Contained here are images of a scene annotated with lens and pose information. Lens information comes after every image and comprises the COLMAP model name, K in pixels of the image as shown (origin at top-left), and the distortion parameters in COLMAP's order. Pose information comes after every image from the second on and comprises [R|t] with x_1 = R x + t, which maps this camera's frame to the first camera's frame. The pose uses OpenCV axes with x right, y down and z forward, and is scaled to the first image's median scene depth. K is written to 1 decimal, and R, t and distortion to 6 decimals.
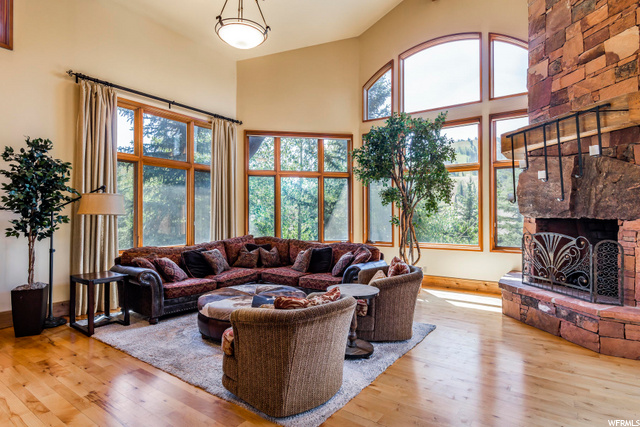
lens RADIAL K [[345.5, 0, 316.2], [0, 345.5, 214.9], [0, 0, 1]] dist [-0.006736, -0.001527]
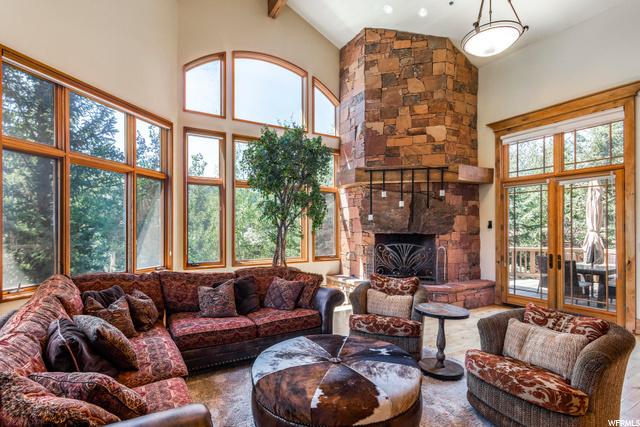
lens RADIAL K [[315.7, 0, 318.6], [0, 315.7, 226.8], [0, 0, 1]] dist [0.000292, -0.000732]
pose [[0.404094, 0.001133, 0.914717, -0.585292], [-0.005548, 0.999984, 0.001213, -0.016839], [-0.914701, -0.005565, 0.404093, 0.656626]]
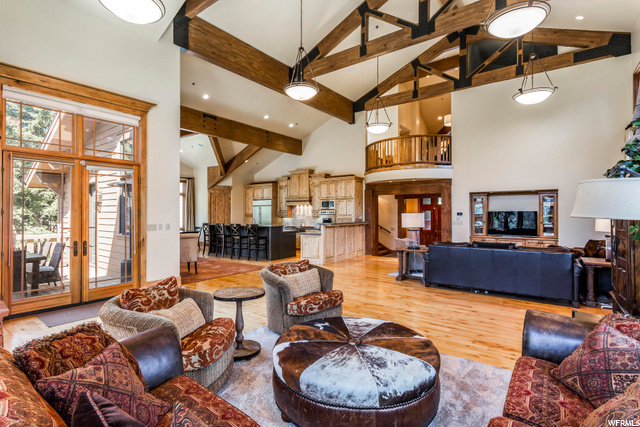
lens RADIAL K [[315.7, 0, 314.9], [0, 315.7, 211.5], [0, 0, 1]] dist [0.000292, -0.000732]
pose [[-0.999246, -0.001784, 0.038781, -0.114418], [-0.002251, 0.999925, -0.012001, -0.010780], [-0.038757, -0.012079, -0.999176, 1.292556]]
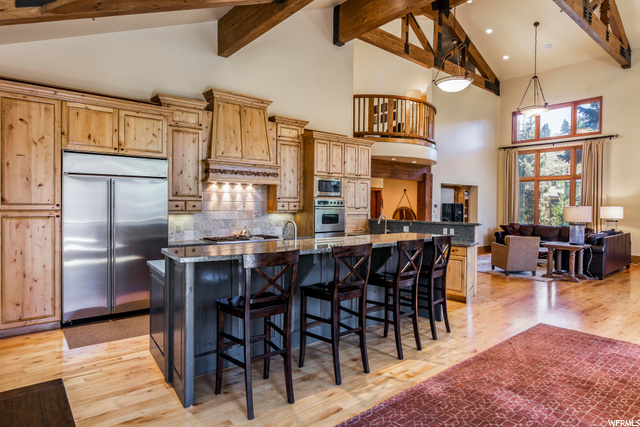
lens RADIAL K [[390.1, 0, 320.5], [0, 390.1, 210.8], [0, 0, 1]] dist [0.008899, 0.000273]
pose [[-0.241521, 0.015052, -0.970279, 1.223075], [-0.002054, 0.999870, 0.016022, -0.023681], [0.970394, 0.005862, -0.241458, -0.623367]]
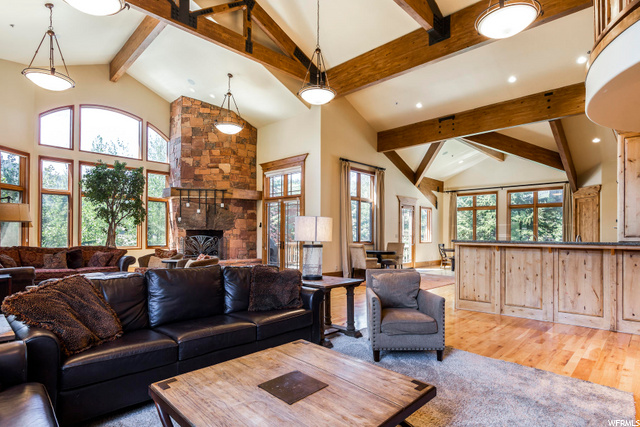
lens RADIAL K [[340.0, 0, 324.3], [0, 340.0, 228.7], [0, 0, 1]] dist [0.012830, -0.001461]
pose [[0.150308, 0.010590, 0.988582, -1.272921], [-0.014108, 0.999864, -0.008565, 0.010228], [-0.988539, -0.012660, 0.150437, -0.169951]]
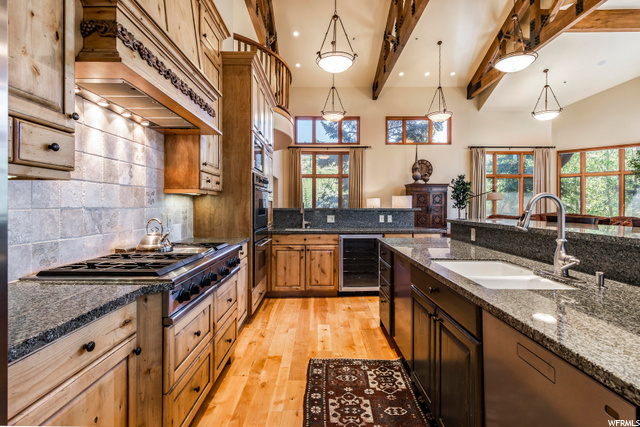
lens RADIAL K [[315.7, 0, 318.5], [0, 315.7, 209.4], [0, 0, 1]] dist [0.000292, -0.000732]
pose [[0.586265, 0.012500, -0.810023, 0.514887], [0.000991, 0.999869, 0.016146, 0.021088], [0.810118, -0.010269, 0.586176, -1.219646]]
